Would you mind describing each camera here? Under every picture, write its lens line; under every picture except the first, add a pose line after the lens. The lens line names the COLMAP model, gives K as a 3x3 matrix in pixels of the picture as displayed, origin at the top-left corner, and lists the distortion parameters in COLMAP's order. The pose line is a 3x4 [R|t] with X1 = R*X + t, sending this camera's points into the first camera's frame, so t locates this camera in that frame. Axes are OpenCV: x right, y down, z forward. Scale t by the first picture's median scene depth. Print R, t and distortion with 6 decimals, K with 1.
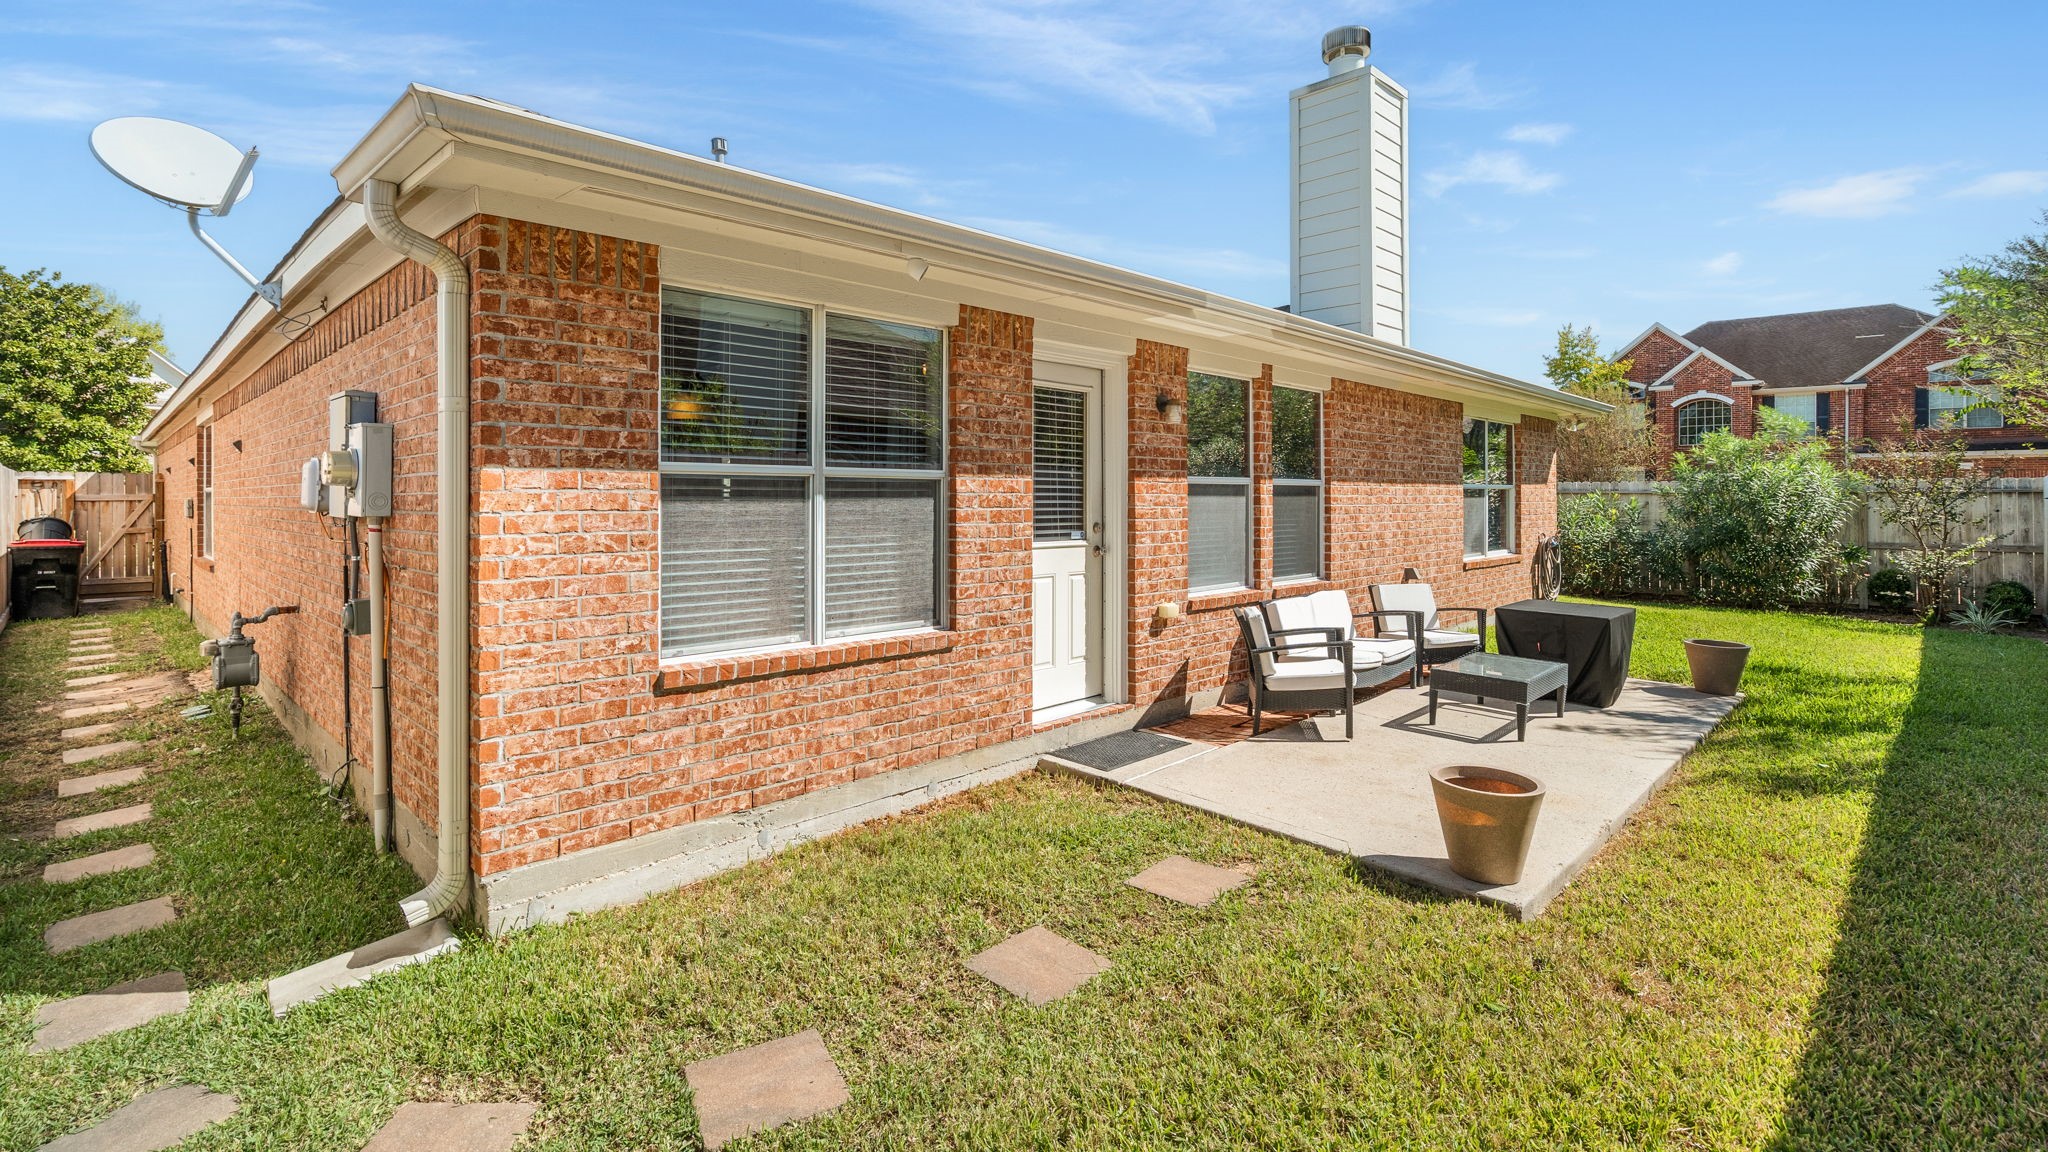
lens RADIAL K [[932.2, 0, 1018.7], [0, 932.2, 578.6], [0, 0, 1]] dist [0.001589, 0.000104]
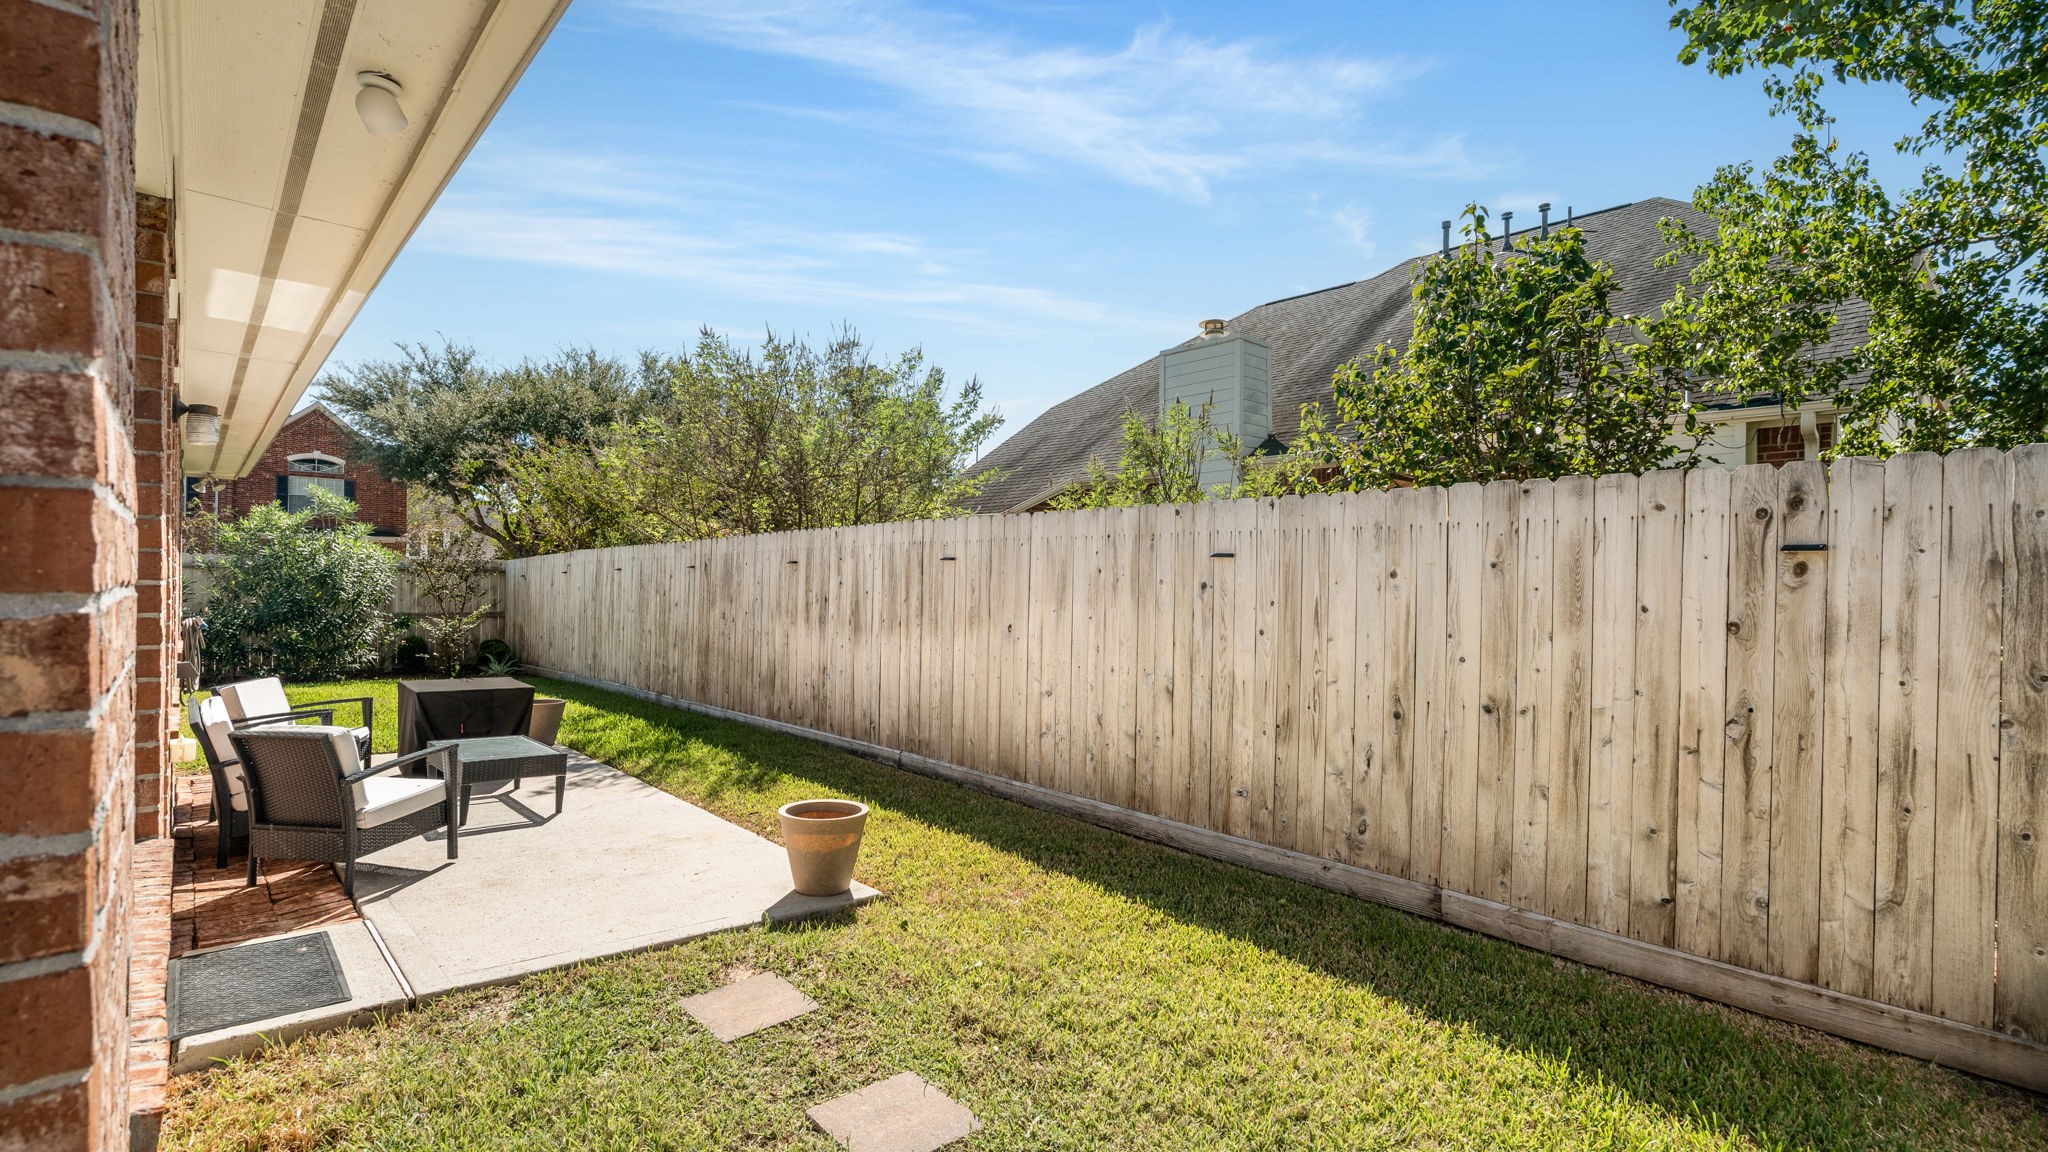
lens RADIAL K [[932.2, 0, 1014.9], [0, 932.2, 579.5], [0, 0, 1]] dist [0.001589, 0.000104]
pose [[0.048690, 0.004448, 0.998804, -0.487899], [0.074737, 0.997171, -0.008084, -0.034390], [-0.996014, 0.075041, 0.048220, 0.486940]]
